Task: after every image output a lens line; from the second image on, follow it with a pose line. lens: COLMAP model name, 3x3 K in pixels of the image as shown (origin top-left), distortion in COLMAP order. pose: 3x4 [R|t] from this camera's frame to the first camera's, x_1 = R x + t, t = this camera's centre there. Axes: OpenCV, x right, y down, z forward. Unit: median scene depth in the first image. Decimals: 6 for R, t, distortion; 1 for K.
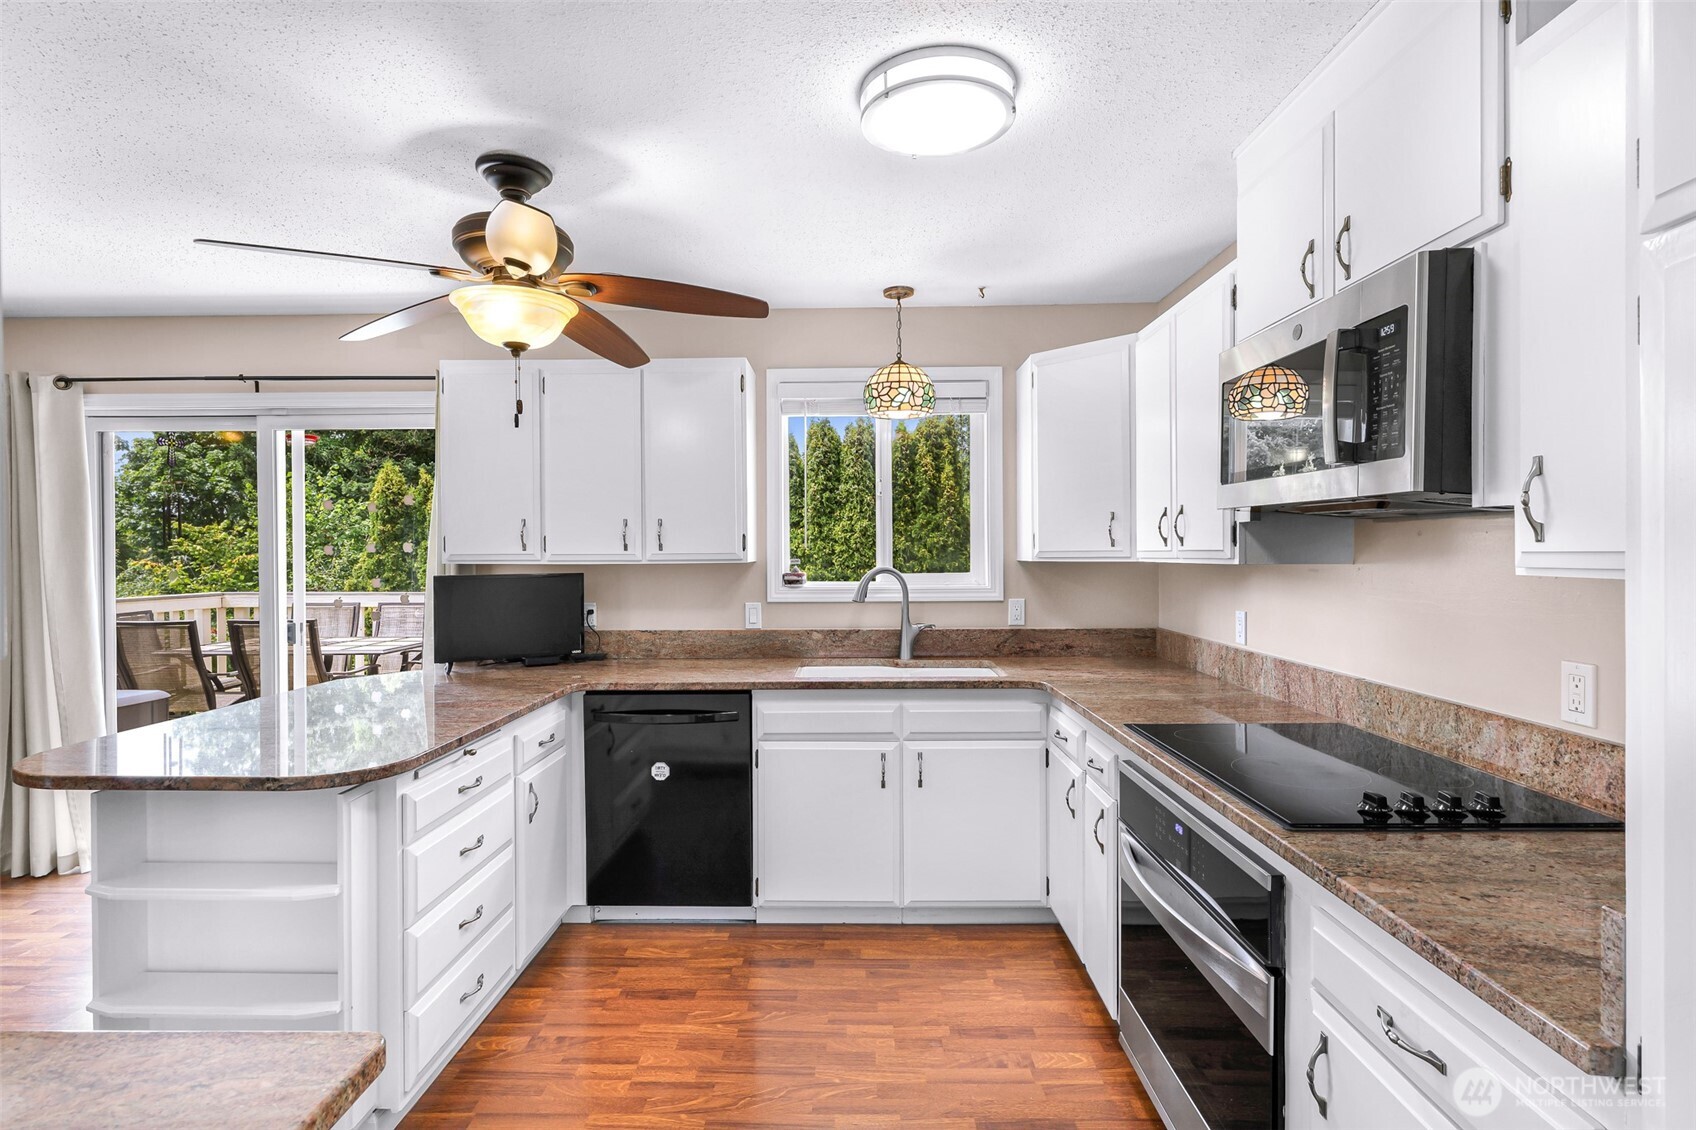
lens RADIAL K [[840.2, 0, 848.0], [0, 840.2, 565.0], [0, 0, 1]] dist [0.000295, 0.000034]
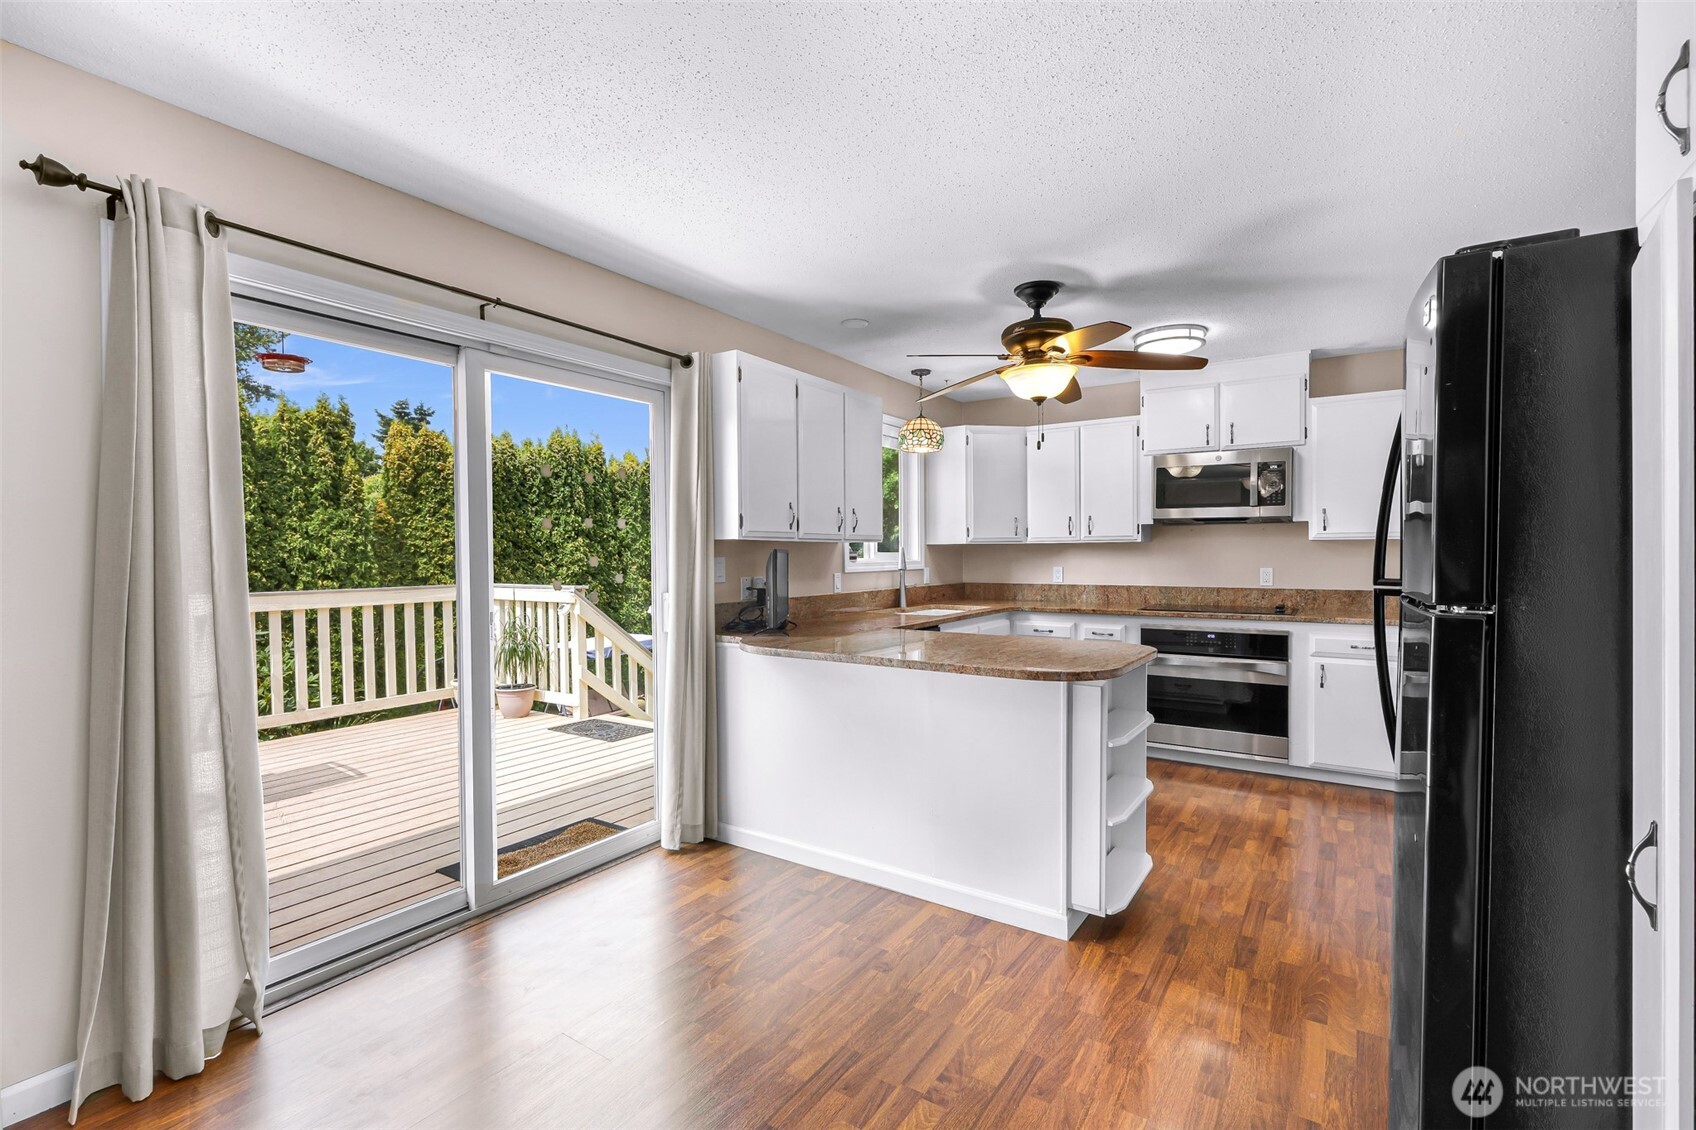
lens RADIAL K [[760.9, 0, 848.0], [0, 760.9, 565.0], [0, 0, 1]] dist [0.002454, -0.000085]
pose [[0.536739, -0.010563, 0.843682, -0.585580], [0.017508, 0.999846, 0.001379, 0.015545], [-0.843567, 0.014031, 0.536841, 0.170885]]
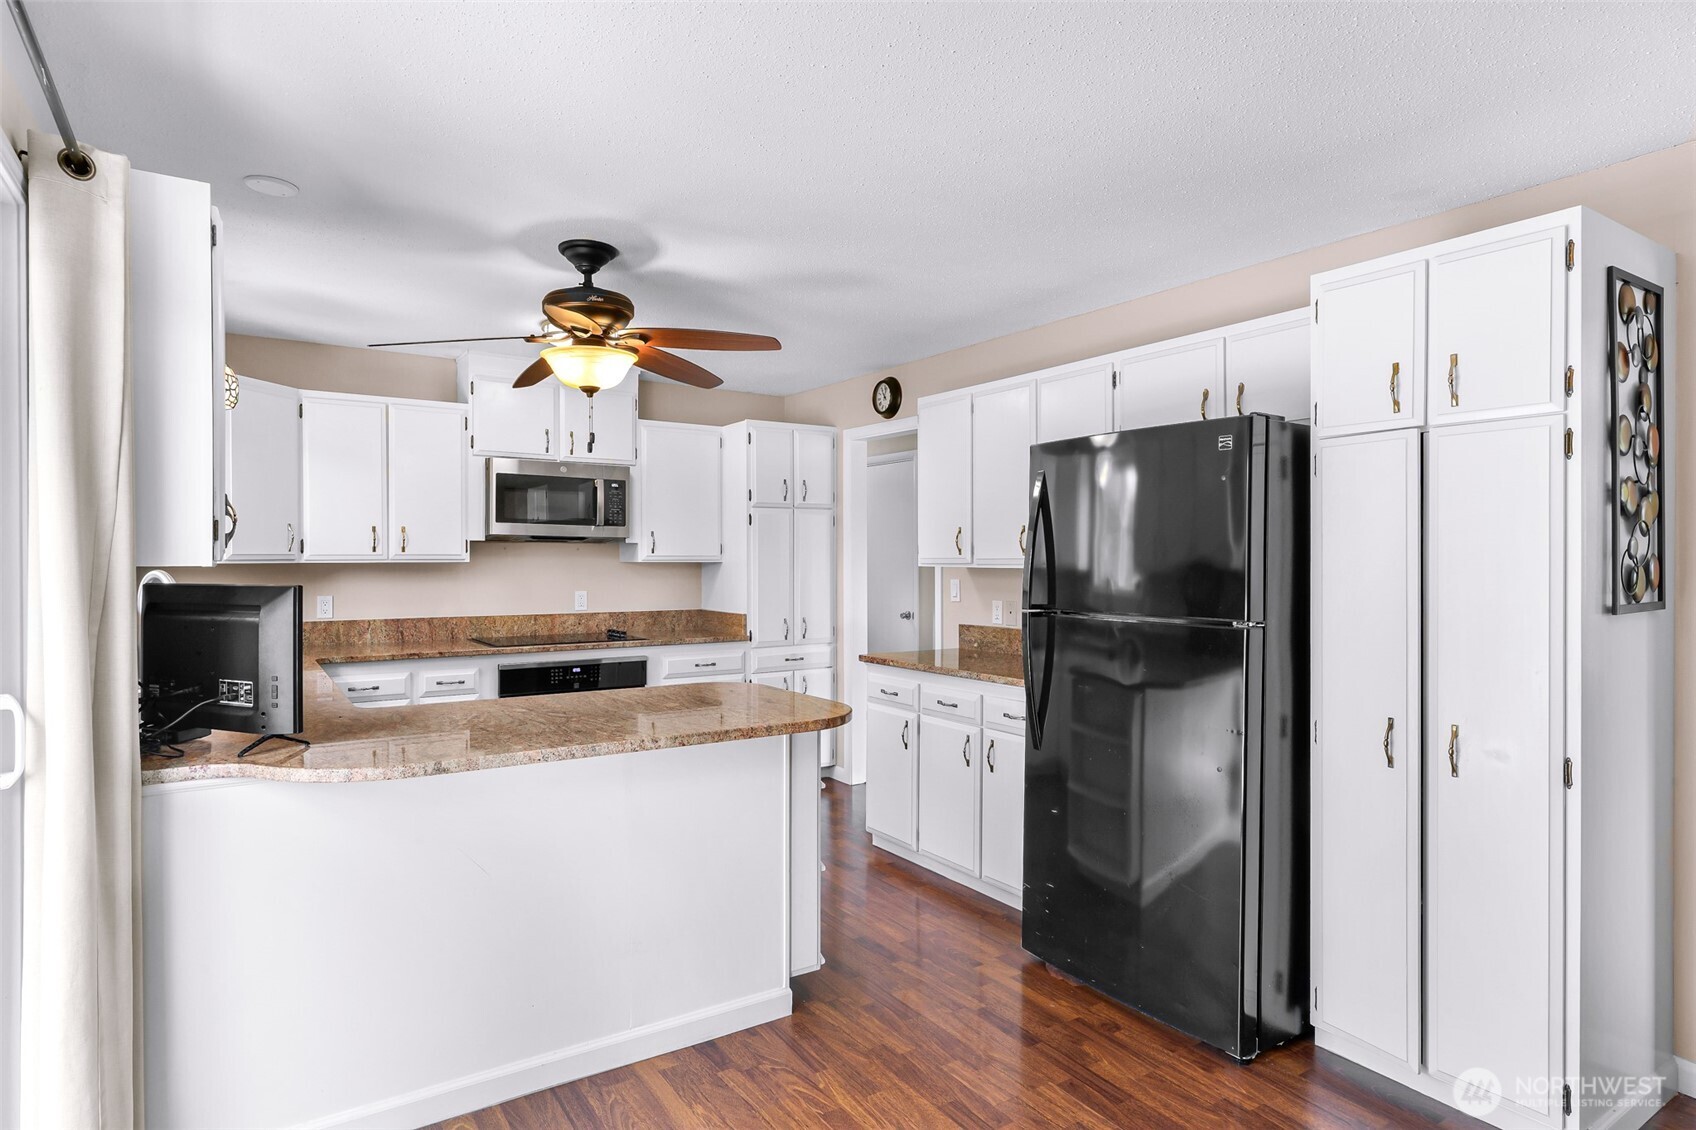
lens RADIAL K [[929.7, 0, 847.8], [0, 929.7, 561.7], [0, 0, 1]] dist [0.001323, 0.001213]
pose [[-0.565544, 0.003140, 0.824712, -0.570904], [0.017217, 0.999820, 0.008000, -0.001032], [-0.824539, 0.018723, -0.565496, 0.475445]]
